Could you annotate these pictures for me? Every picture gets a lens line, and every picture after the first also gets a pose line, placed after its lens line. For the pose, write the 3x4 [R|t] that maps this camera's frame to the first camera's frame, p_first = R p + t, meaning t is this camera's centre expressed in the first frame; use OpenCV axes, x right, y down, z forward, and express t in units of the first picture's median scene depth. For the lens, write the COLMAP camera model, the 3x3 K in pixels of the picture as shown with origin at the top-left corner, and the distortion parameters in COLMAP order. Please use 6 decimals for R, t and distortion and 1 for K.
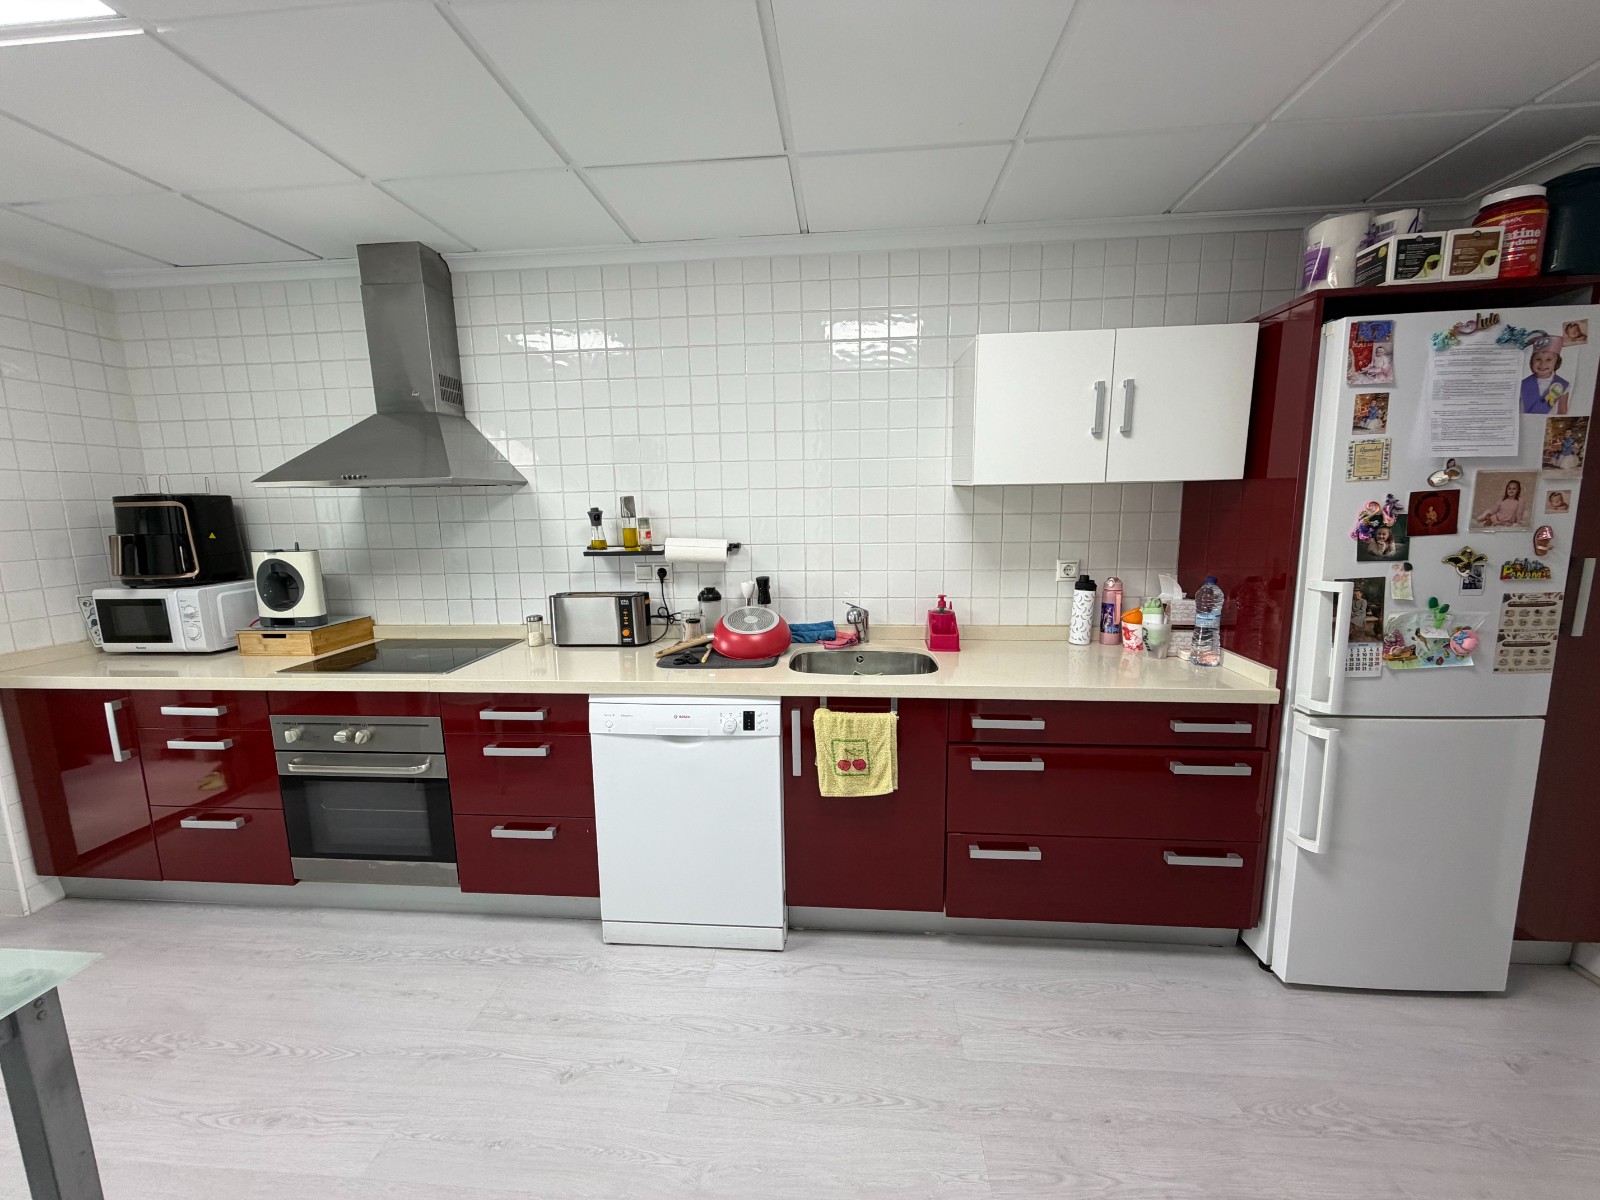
lens RADIAL K [[642.1, 0, 798.2], [0, 642.1, 599.3], [0, 0, 1]] dist [0.000640, -0.000324]
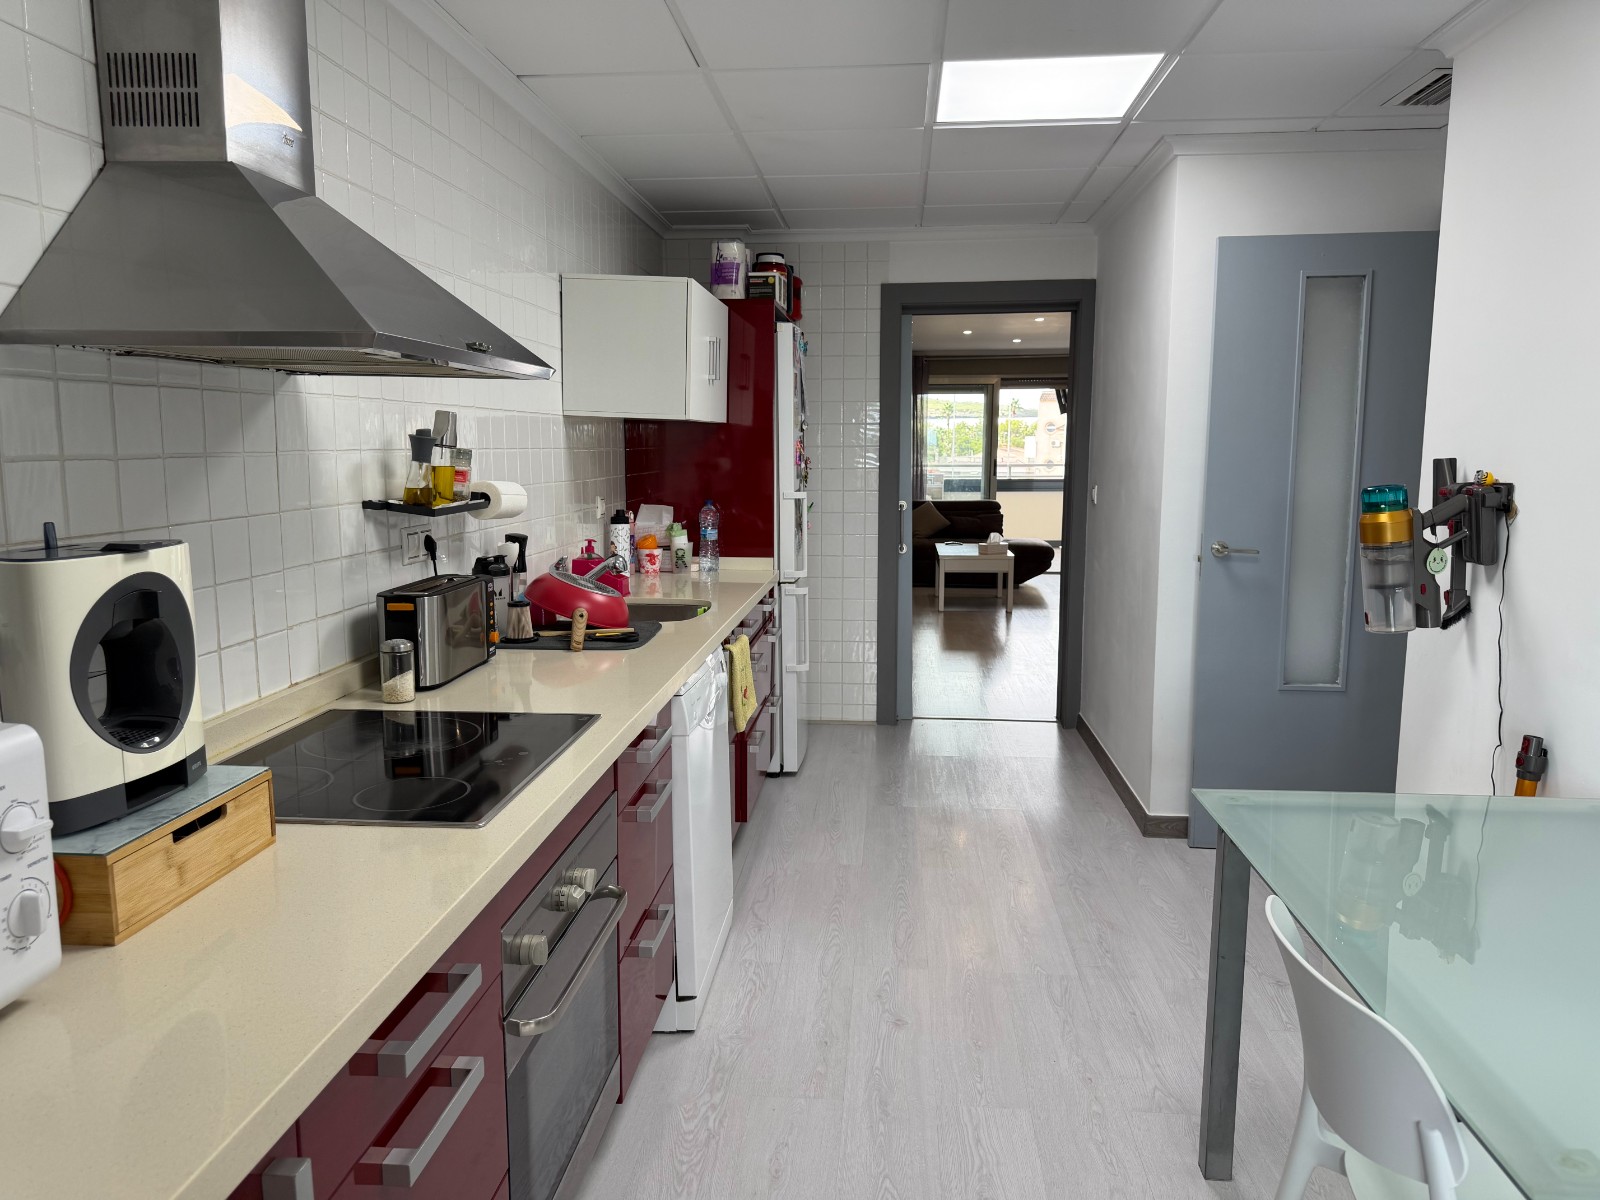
lens RADIAL K [[1119.5, 0, 806.4], [0, 1119.5, 594.0], [0, 0, 1]] dist [0.027636, -0.032896]
pose [[0.001795, -0.117929, 0.993020, -1.352126], [0.137644, 0.983599, 0.116561, -0.073011], [-0.990480, 0.136474, 0.017997, 0.705026]]
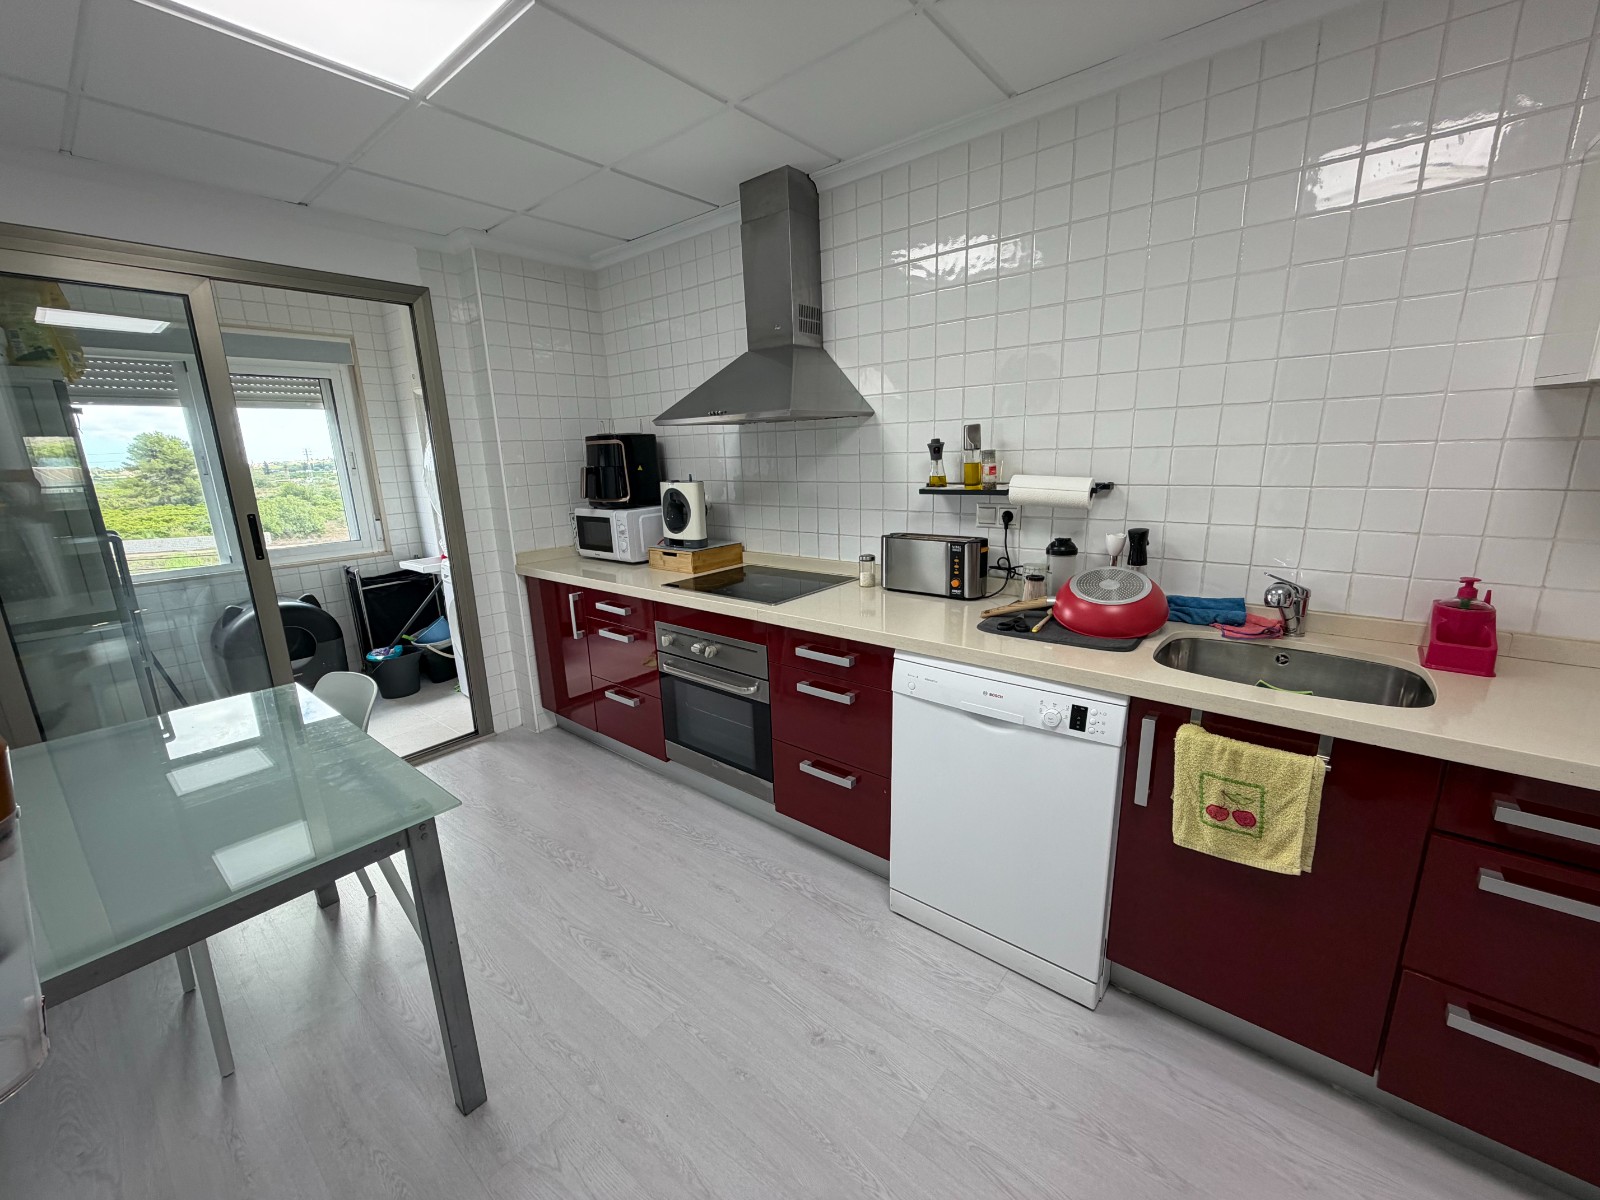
lens RADIAL K [[642.1, 0, 793.8], [0, 642.1, 600.7], [0, 0, 1]] dist [0.000640, -0.000324]
pose [[0.818953, 0.123180, -0.560484, 0.047737], [-0.067438, 0.990581, 0.119167, -0.014879], [0.569884, -0.059794, 0.819547, 0.157137]]
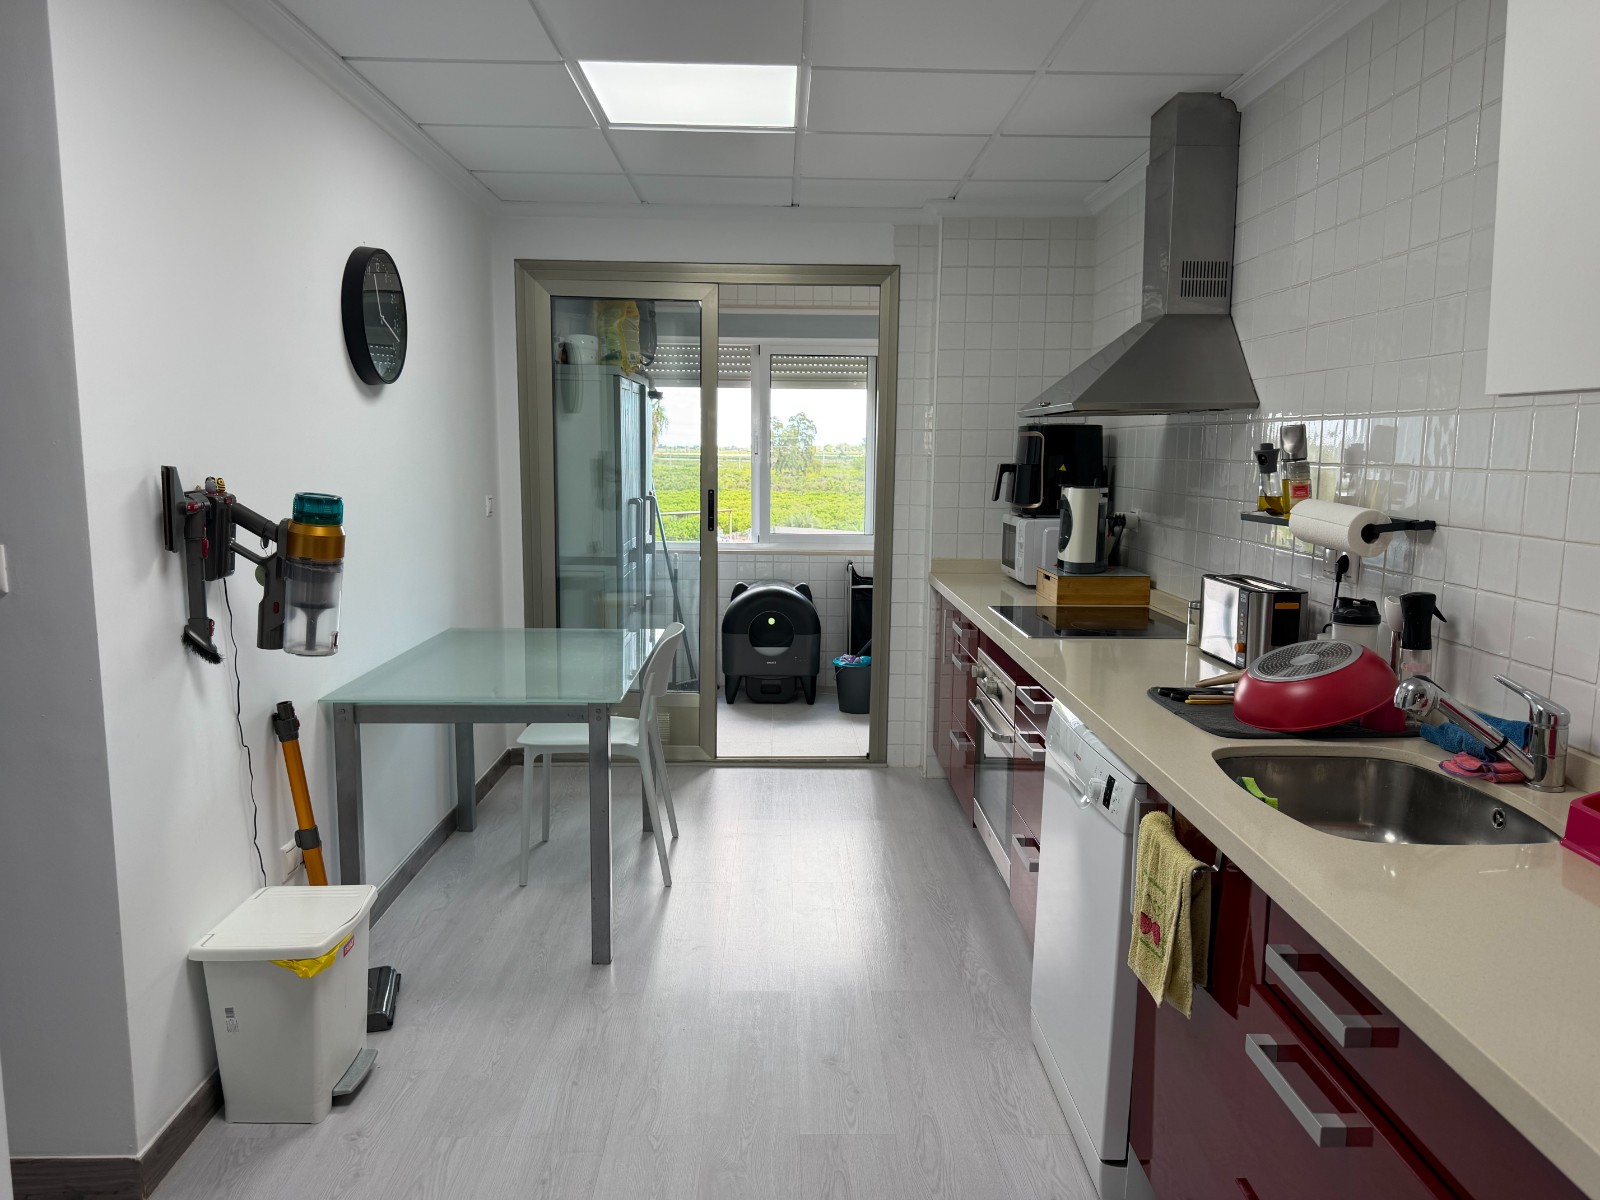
lens RADIAL K [[1119.5, 0, 800.8], [0, 1119.5, 616.5], [0, 0, 1]] dist [0.027636, -0.032896]
pose [[0.105337, 0.165885, -0.980503, 0.760080], [-0.158804, 0.976141, 0.148087, -0.071493], [0.981675, 0.140109, 0.129167, 0.459155]]
